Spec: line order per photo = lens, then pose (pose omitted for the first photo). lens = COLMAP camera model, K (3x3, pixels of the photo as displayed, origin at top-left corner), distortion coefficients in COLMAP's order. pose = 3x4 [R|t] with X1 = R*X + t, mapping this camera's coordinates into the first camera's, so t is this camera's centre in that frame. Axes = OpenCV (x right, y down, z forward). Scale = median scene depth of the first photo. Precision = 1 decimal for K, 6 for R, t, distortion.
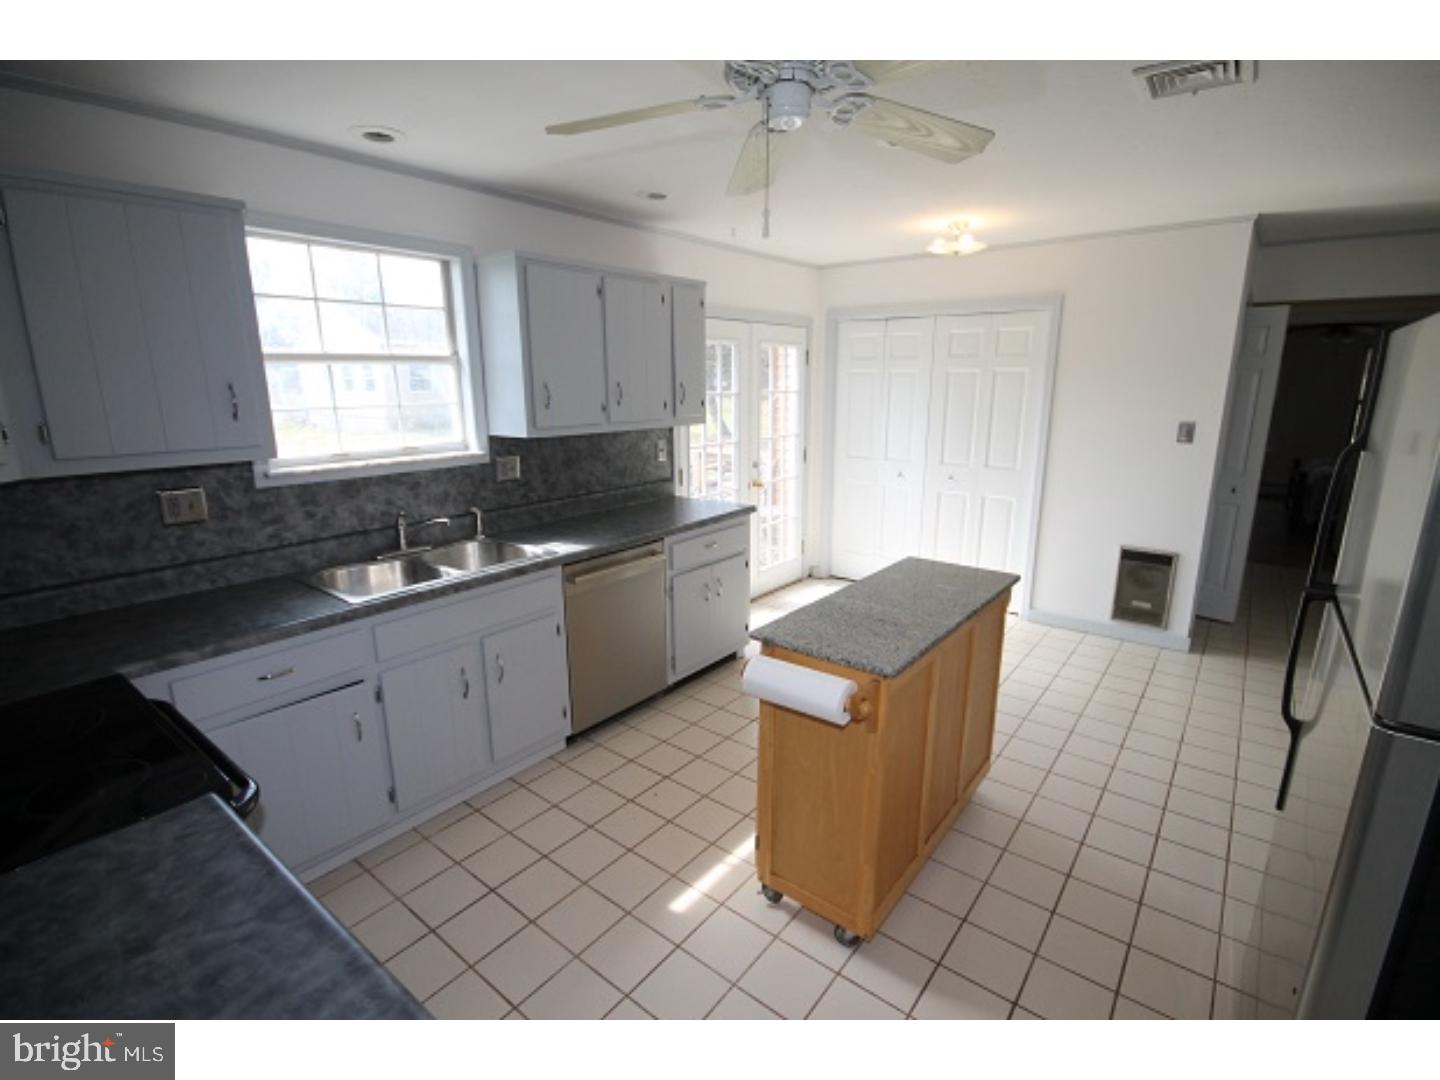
lens RADIAL K [[686.4, 0, 724.4], [0, 686.4, 546.0], [0, 0, 1]] dist [0.004243, 0.000200]
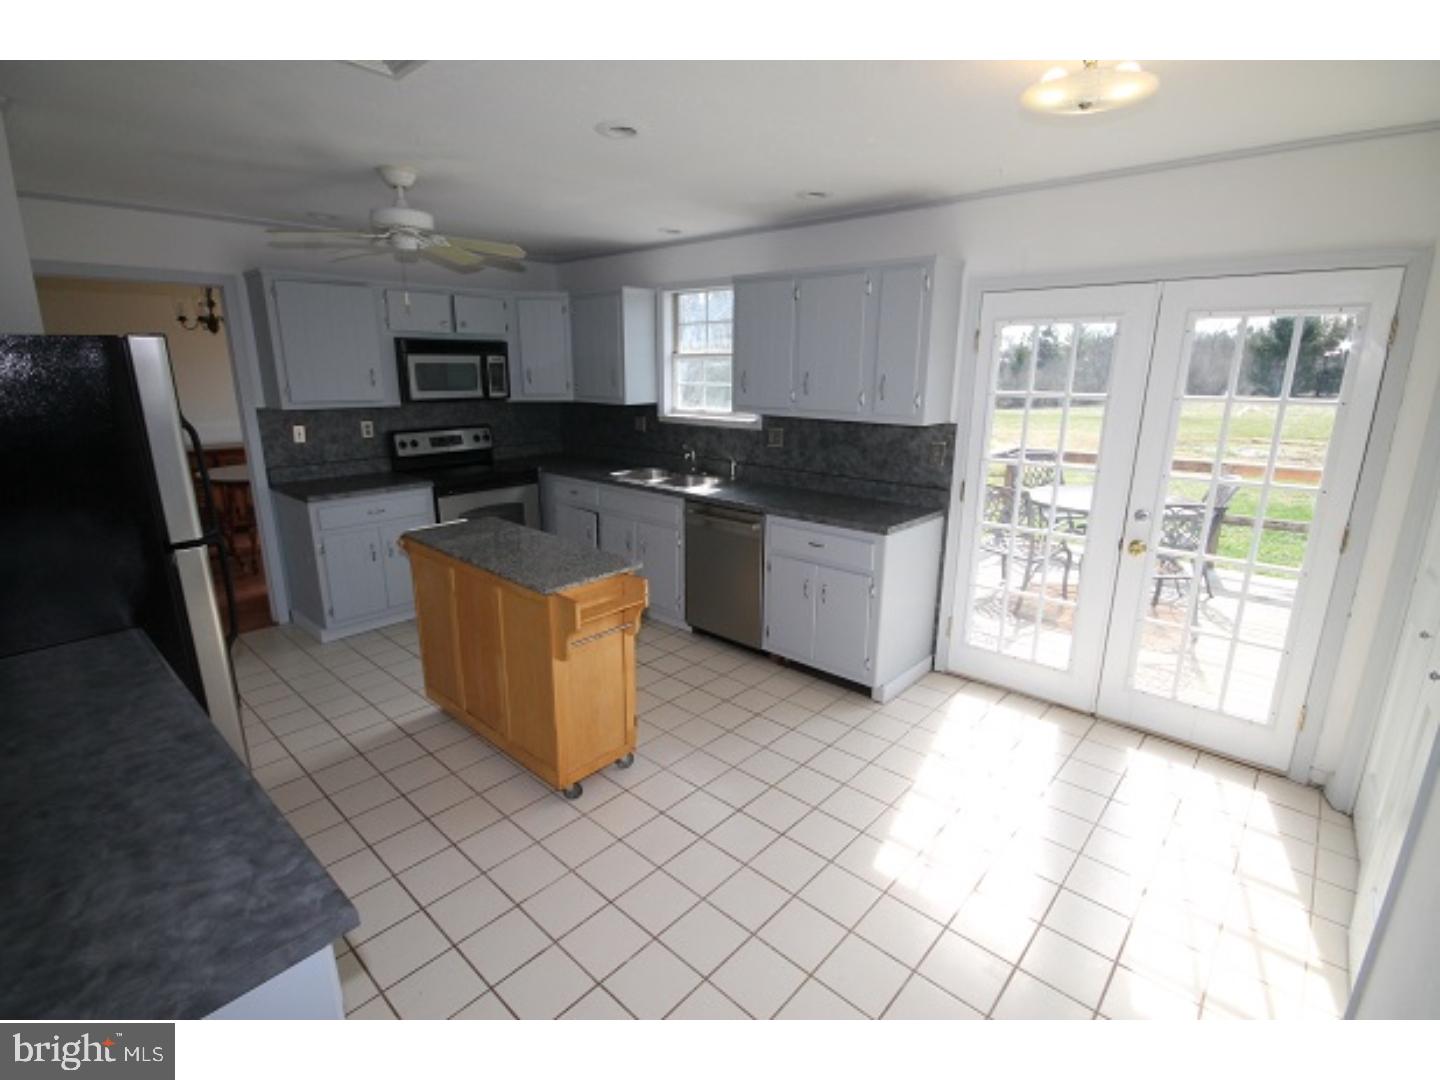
lens RADIAL K [[686.4, 0, 718.4], [0, 686.4, 538.8], [0, 0, 1]] dist [0.004243, 0.000200]
pose [[-0.066373, 0.244493, -0.967377, 0.931439], [-0.248249, 0.934982, 0.253338, -0.219797], [0.966420, 0.256965, -0.001362, 0.876451]]
